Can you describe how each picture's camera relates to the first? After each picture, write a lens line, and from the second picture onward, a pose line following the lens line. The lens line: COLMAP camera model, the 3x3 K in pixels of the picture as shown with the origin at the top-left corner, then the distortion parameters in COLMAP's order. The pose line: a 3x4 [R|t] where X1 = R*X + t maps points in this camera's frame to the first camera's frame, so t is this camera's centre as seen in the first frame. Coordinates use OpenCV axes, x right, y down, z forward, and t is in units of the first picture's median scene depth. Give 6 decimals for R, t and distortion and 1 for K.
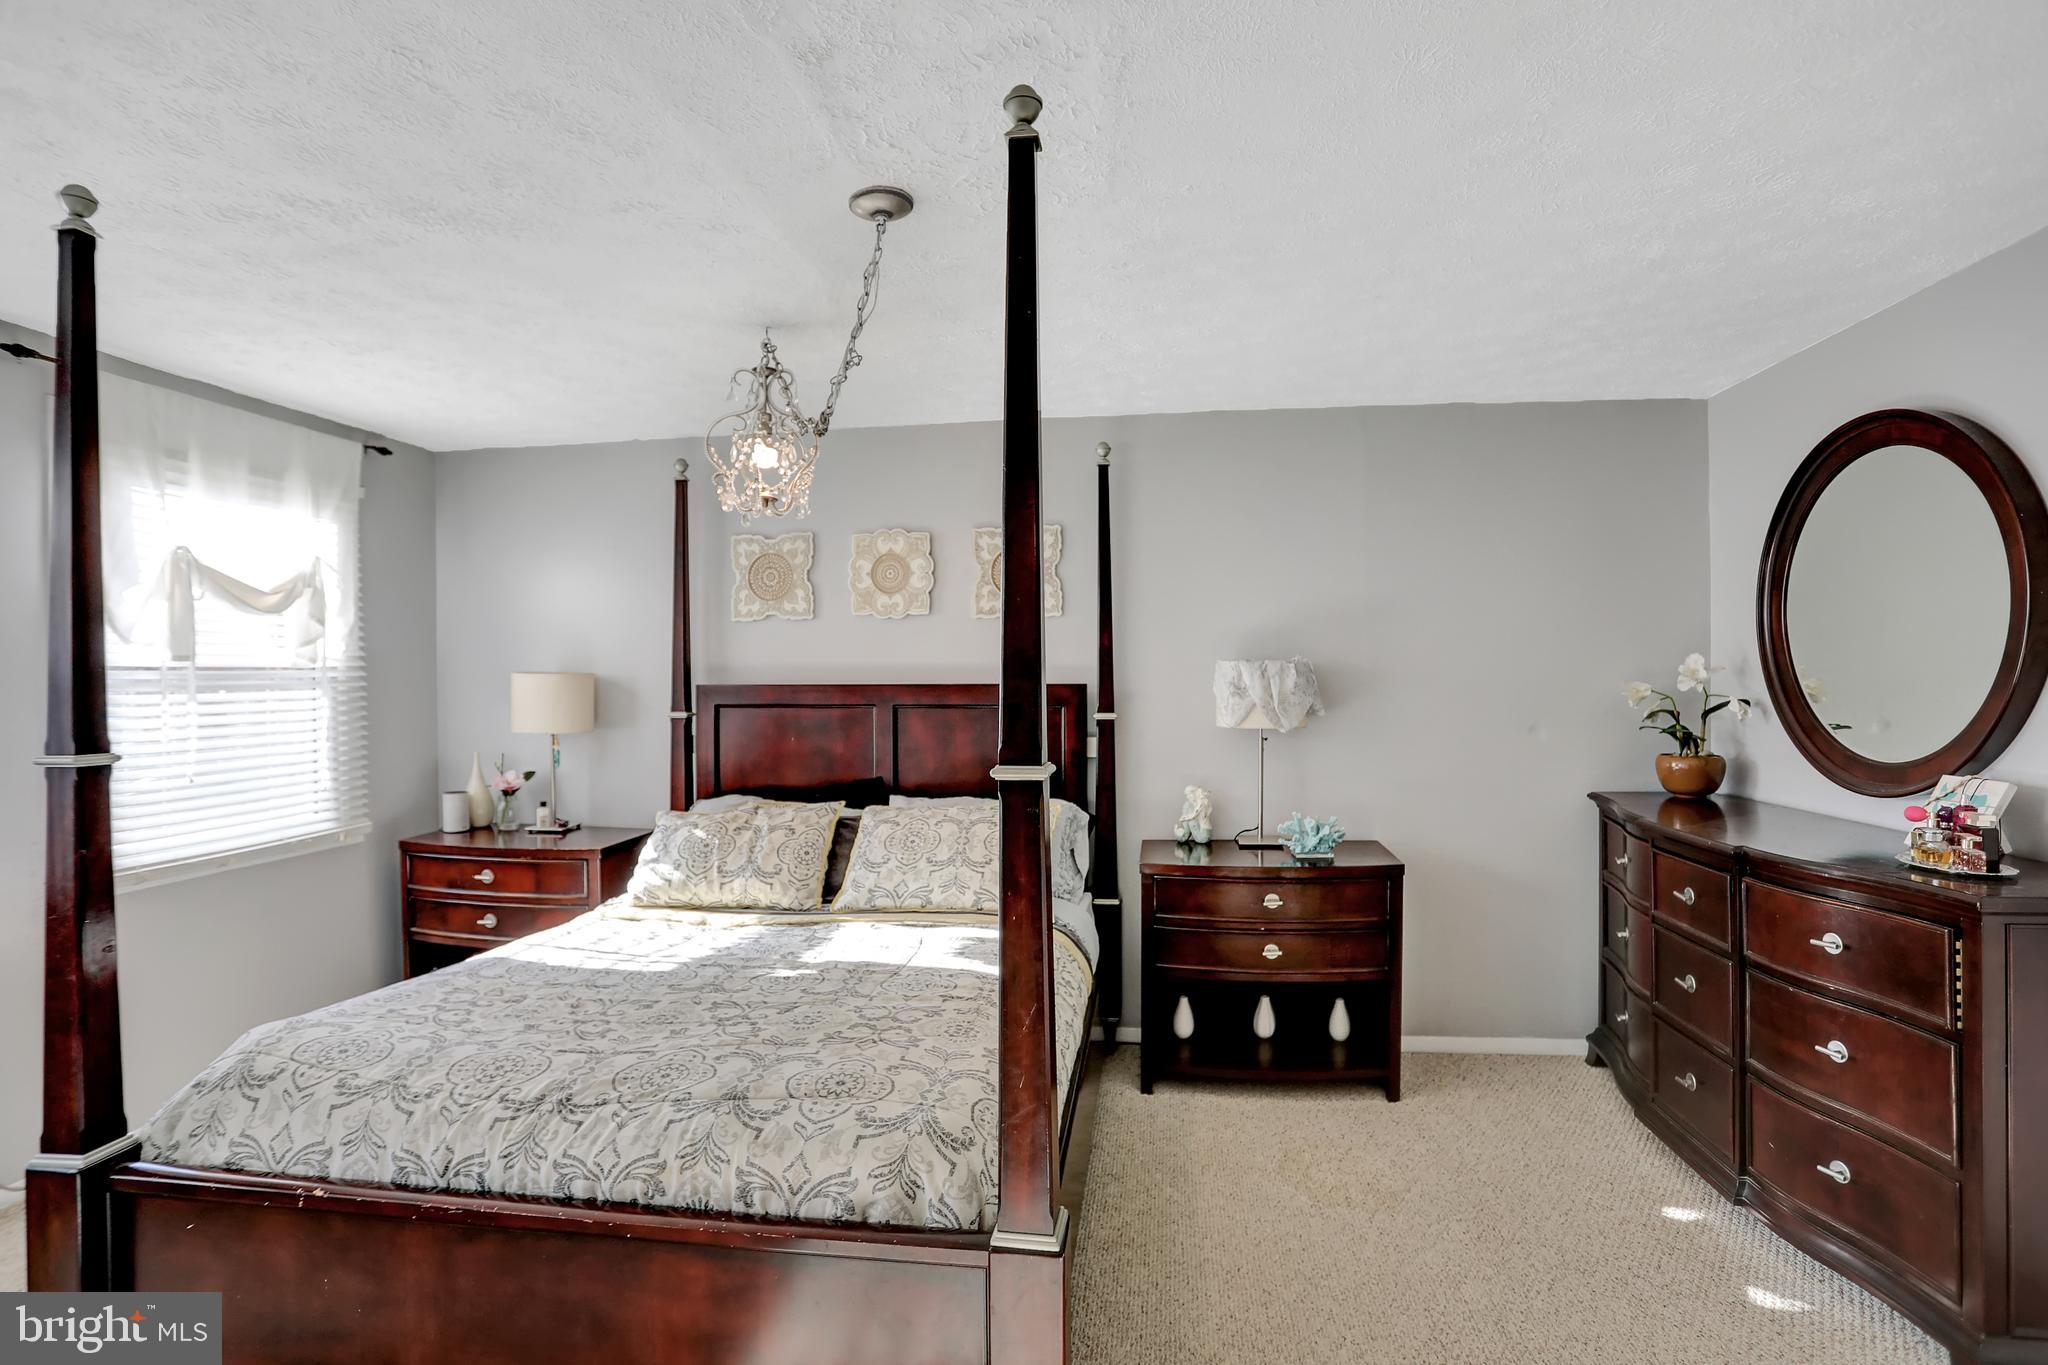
lens RADIAL K [[986.2, 0, 1024.0], [0, 986.2, 682.5], [0, 0, 1]] dist [-0.092268, 0.048147]
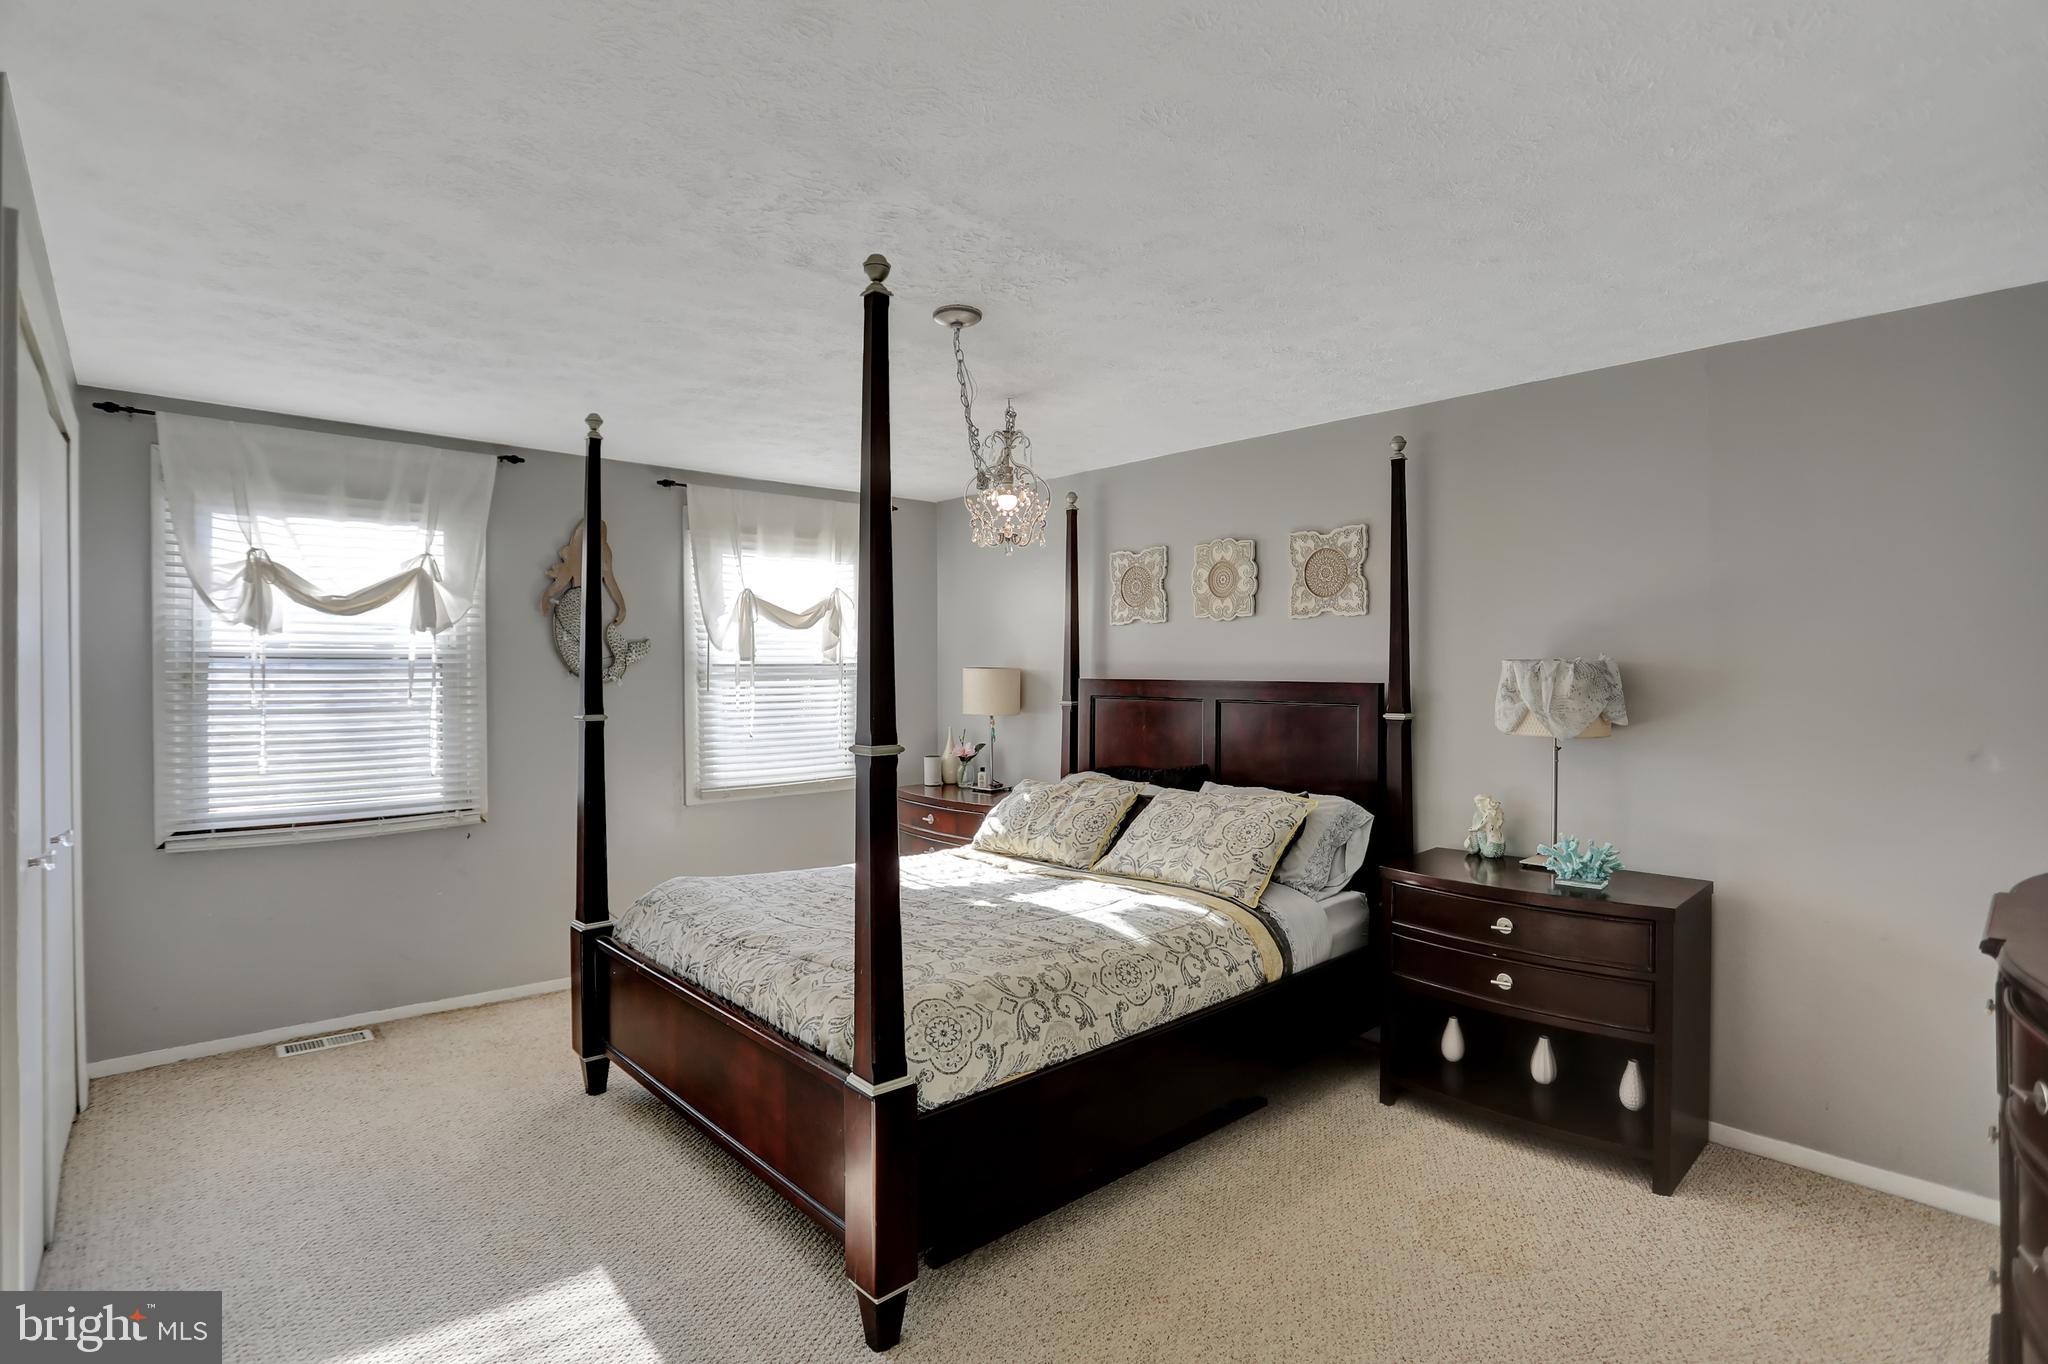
lens RADIAL K [[983.2, 0, 1028.6], [0, 983.2, 668.9], [0, 0, 1]] dist [-0.078144, 0.031845]
pose [[0.774231, 0.006736, -0.632868, 0.439442], [-0.007779, 0.999969, 0.001127, -0.012196], [0.632856, 0.004050, 0.774259, 0.021804]]
